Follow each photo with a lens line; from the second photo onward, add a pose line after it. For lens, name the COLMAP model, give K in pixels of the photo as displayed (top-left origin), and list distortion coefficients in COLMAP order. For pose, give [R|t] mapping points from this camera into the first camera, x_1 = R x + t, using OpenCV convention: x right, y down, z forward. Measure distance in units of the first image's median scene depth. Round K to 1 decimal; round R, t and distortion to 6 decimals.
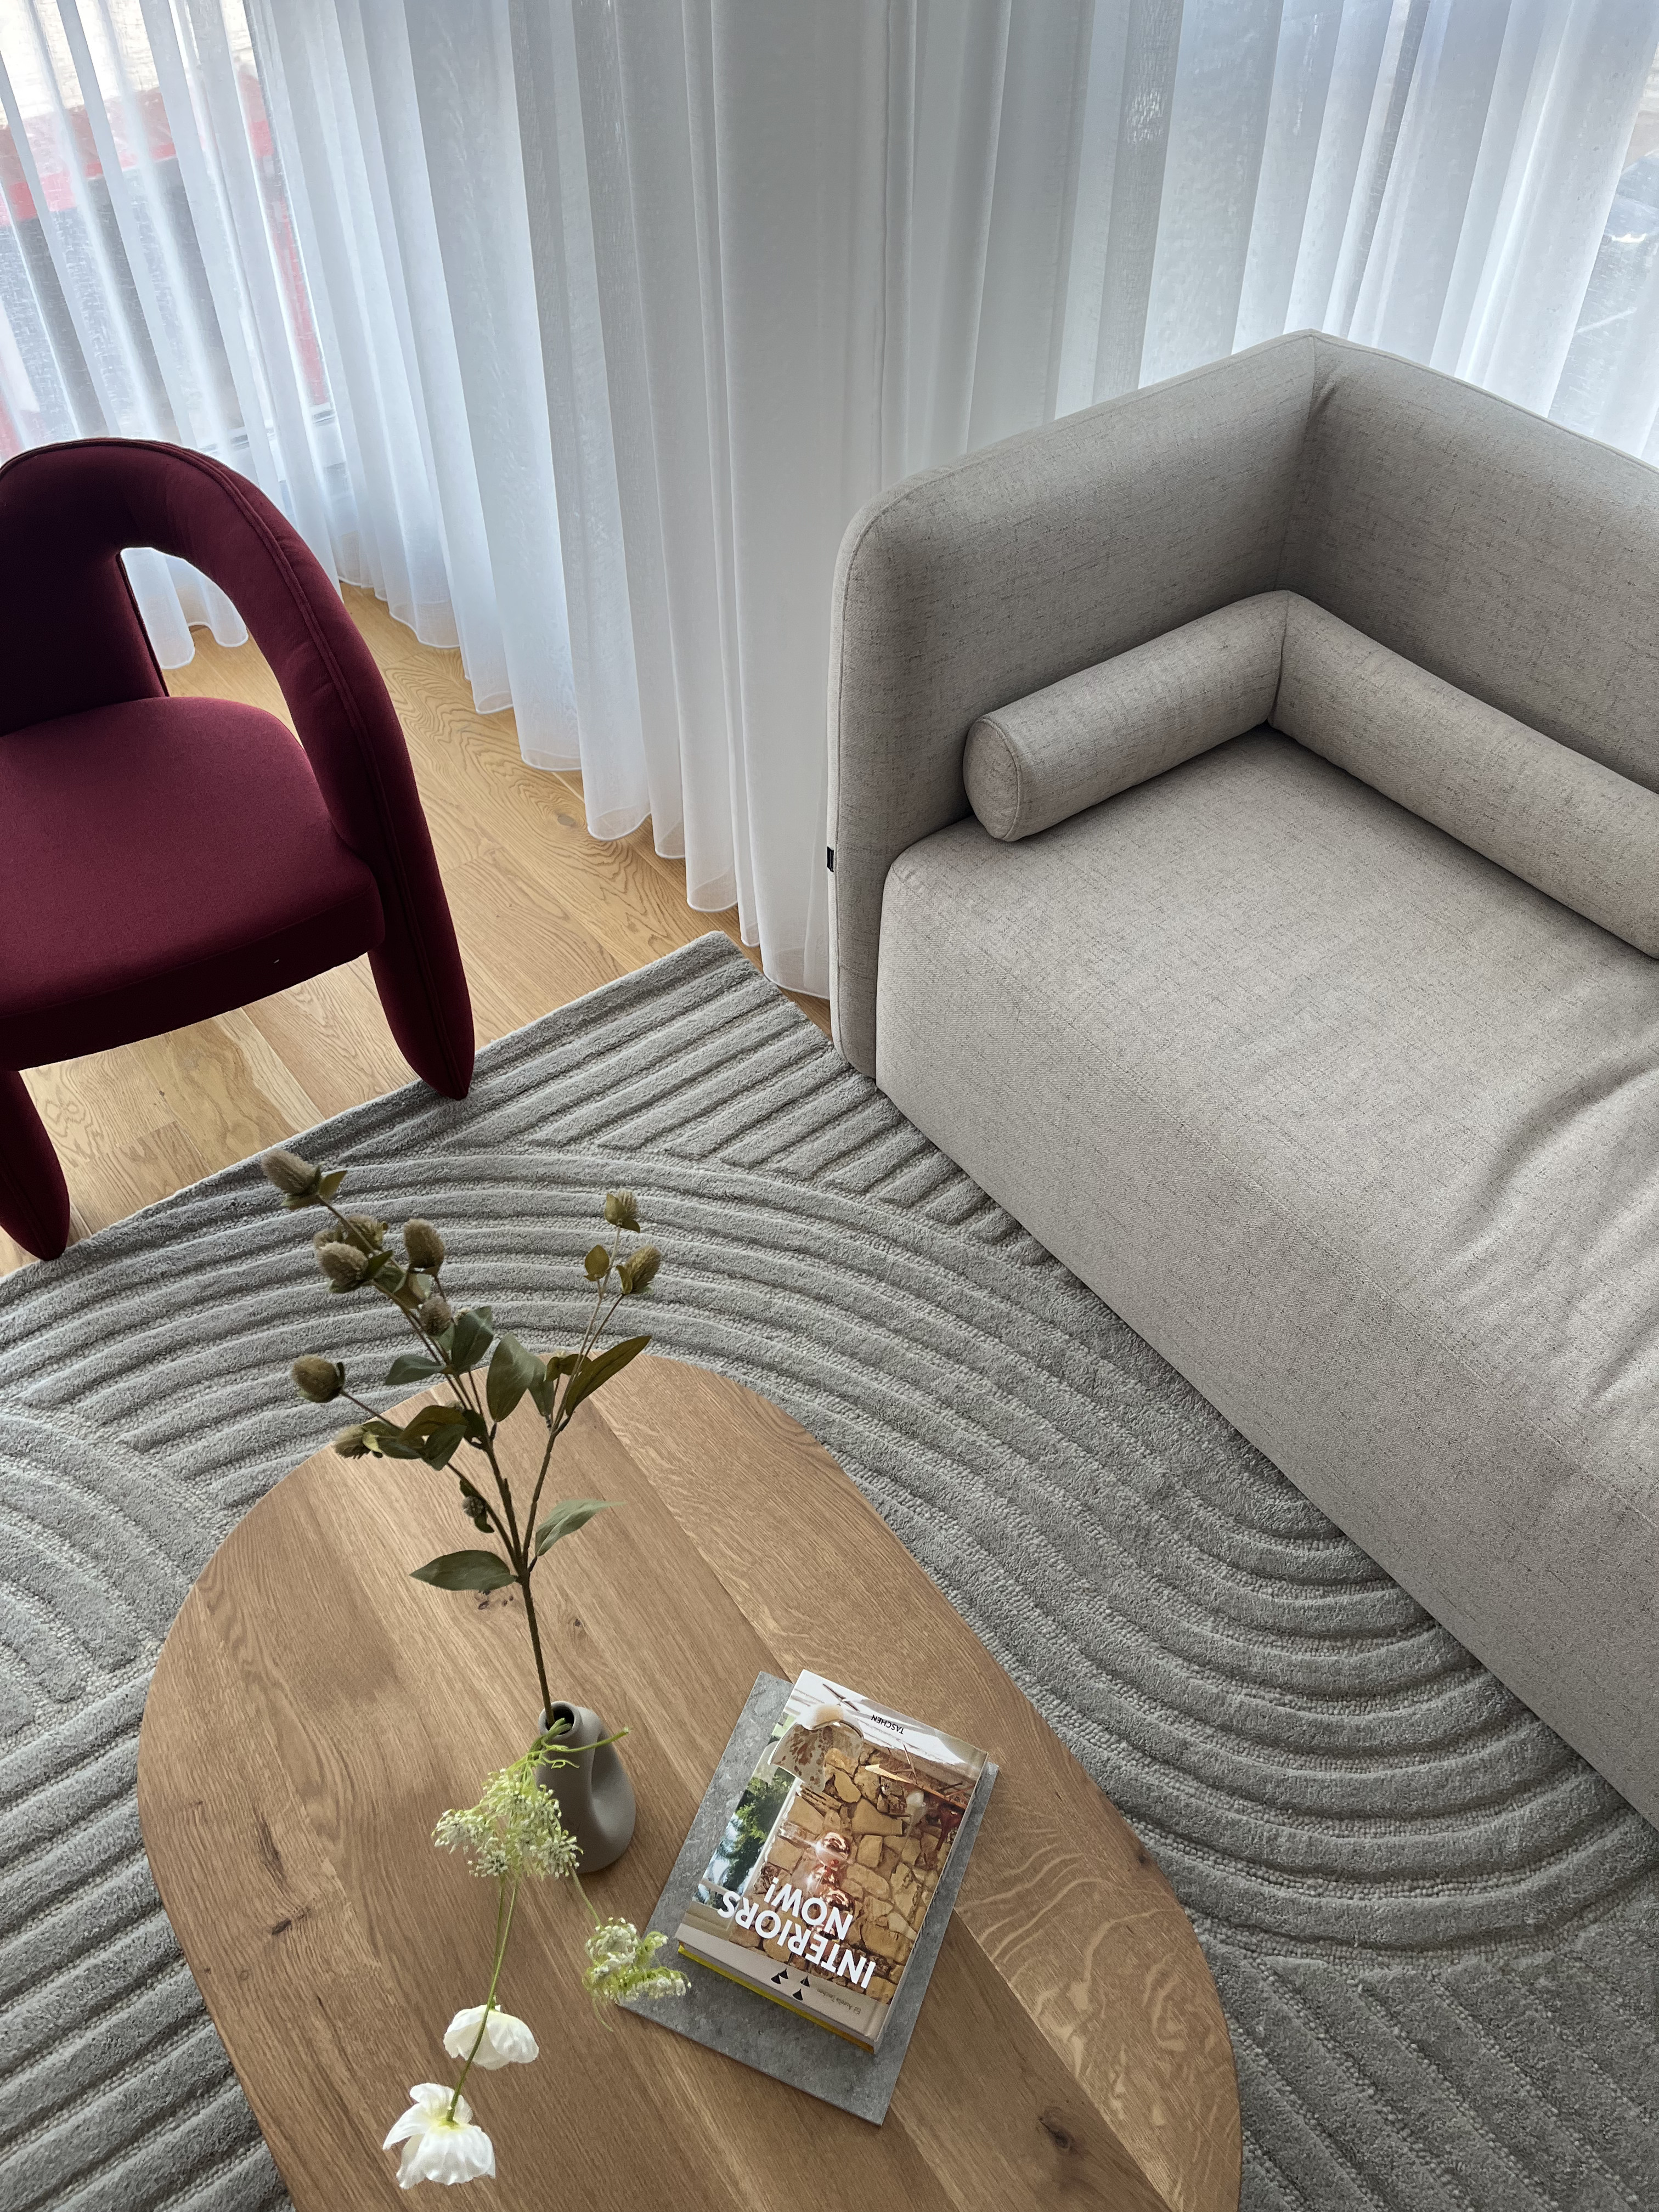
lens RADIAL K [[1685.0, 0, 827.6], [0, 1685.0, 1083.5], [0, 0, 1]] dist [0.055701, -0.097212]
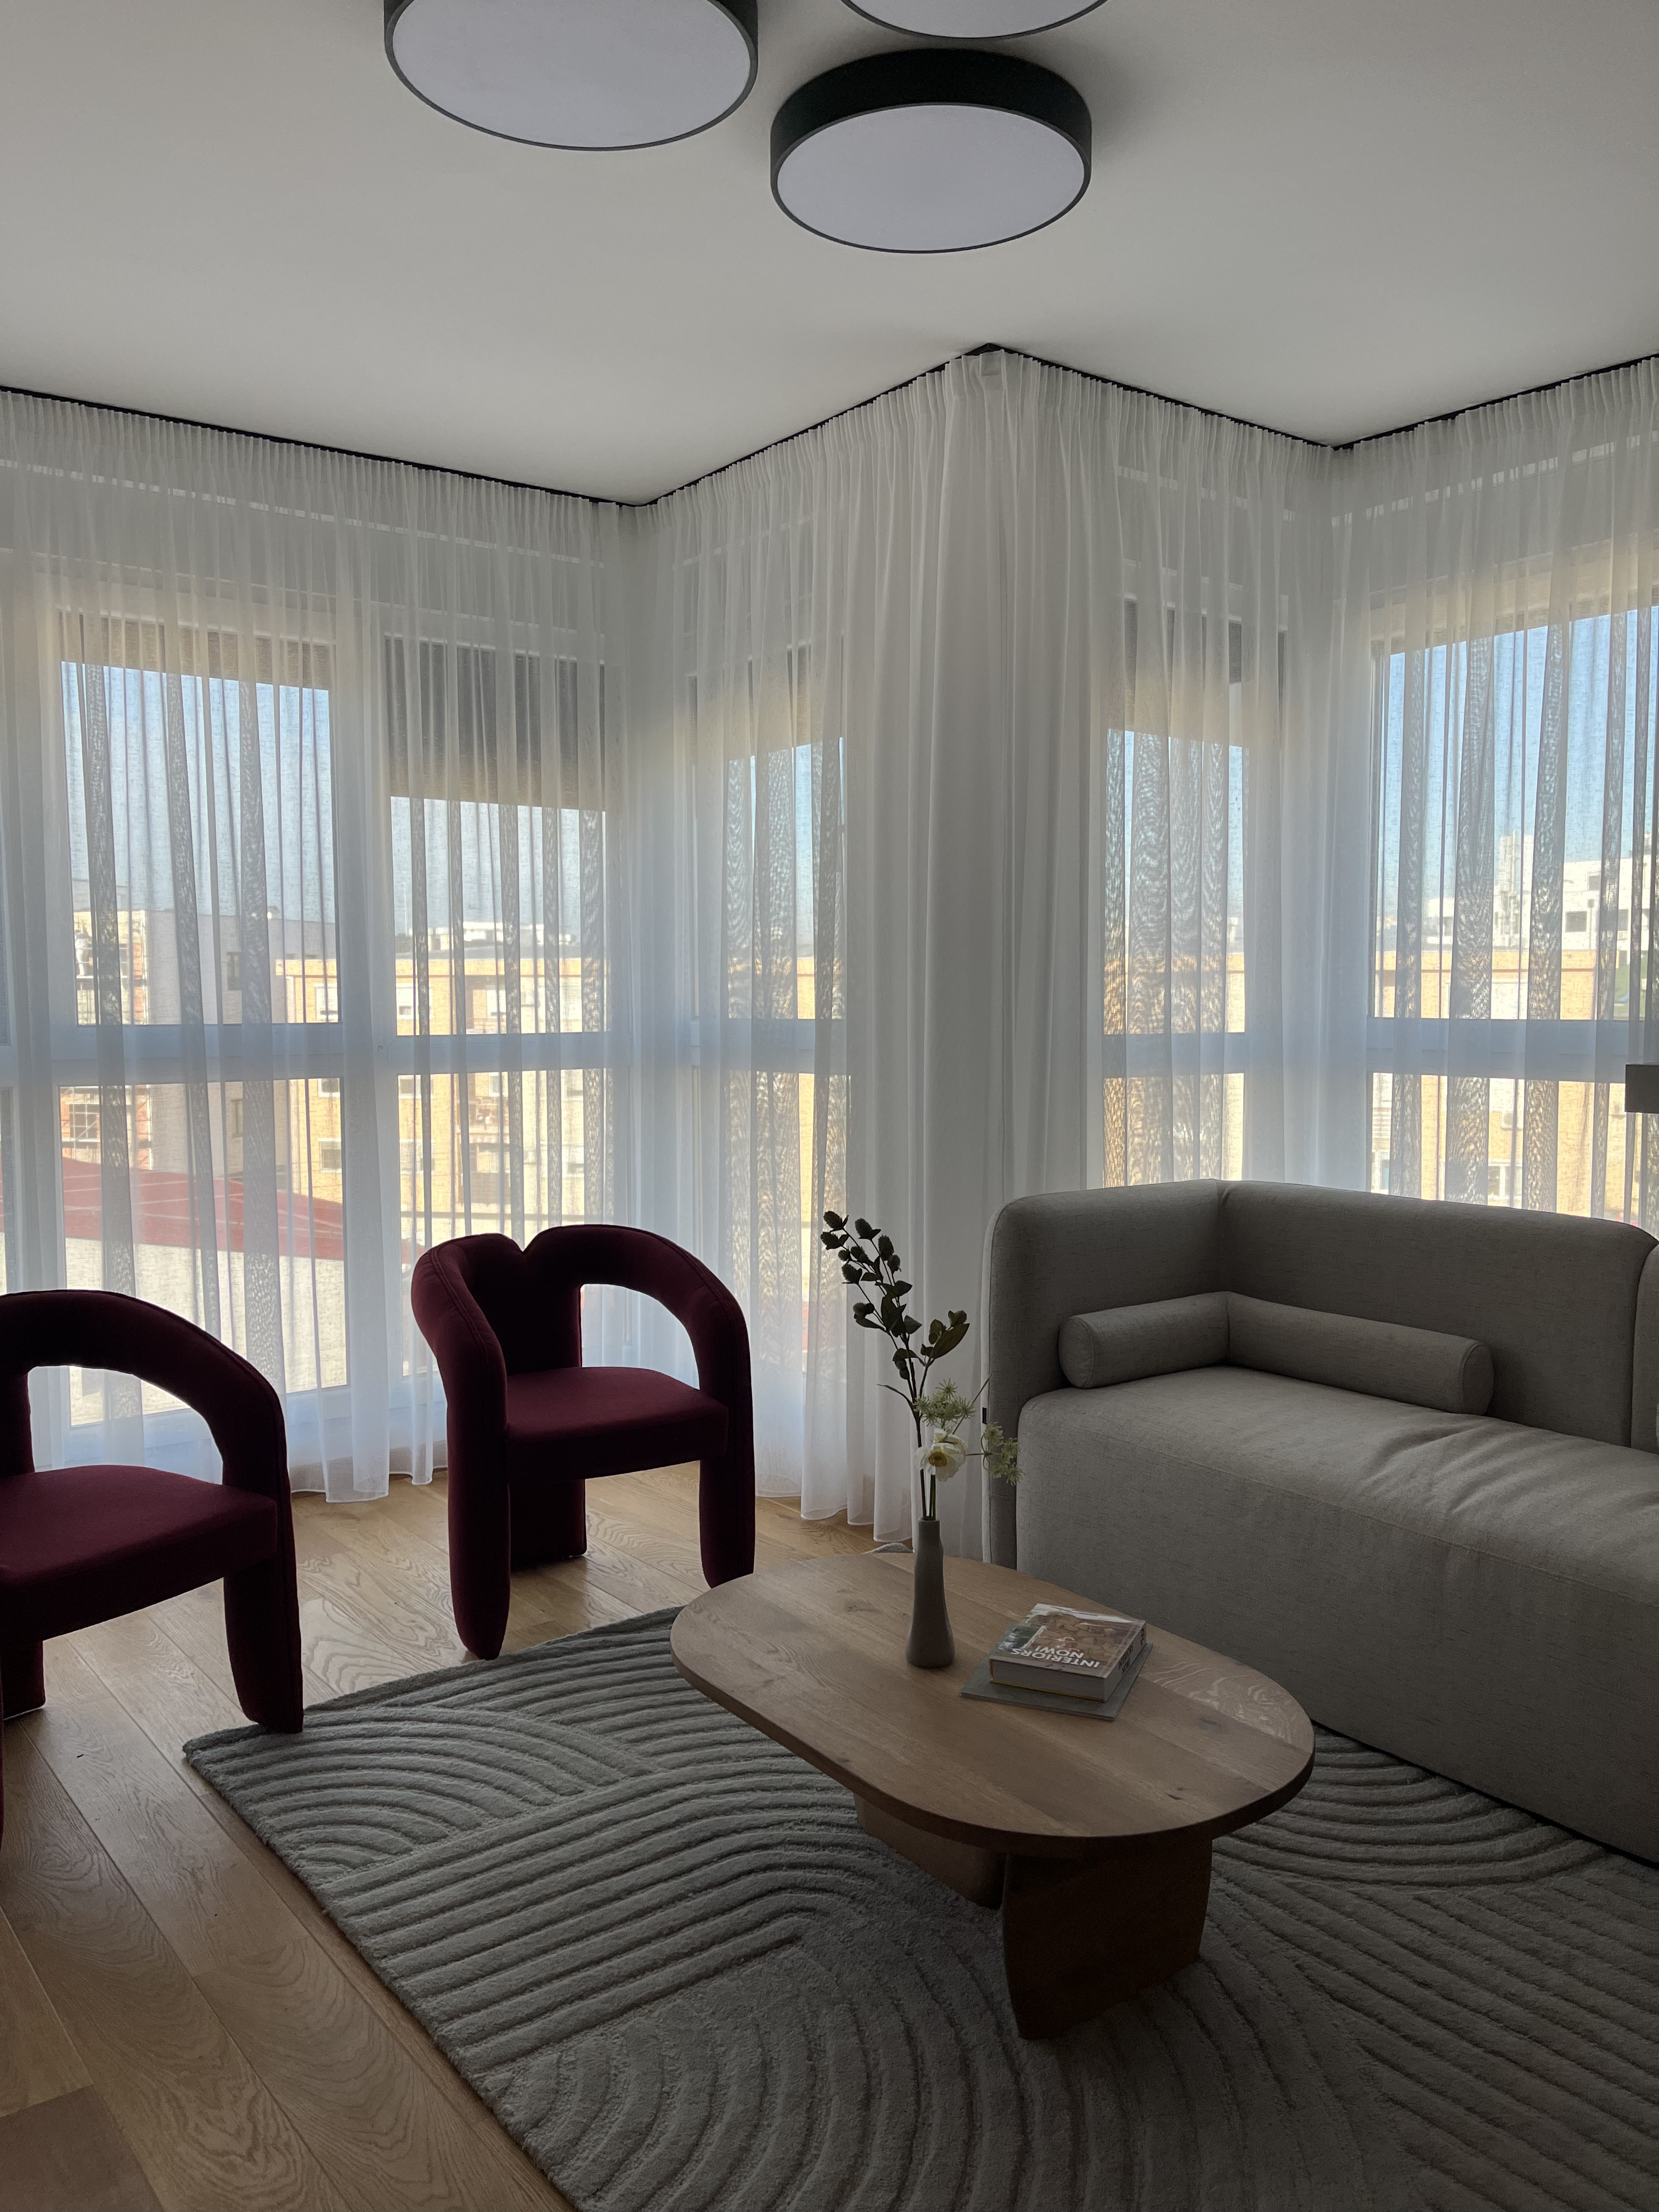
lens RADIAL K [[1685.0, 0, 827.6], [0, 1685.0, 1083.5], [0, 0, 1]] dist [0.055701, -0.097212]
pose [[0.999966, -0.005635, 0.005941, -0.175684], [0.008180, 0.719590, -0.694351, 0.855584], [-0.000362, 0.694376, 0.719612, -0.489122]]
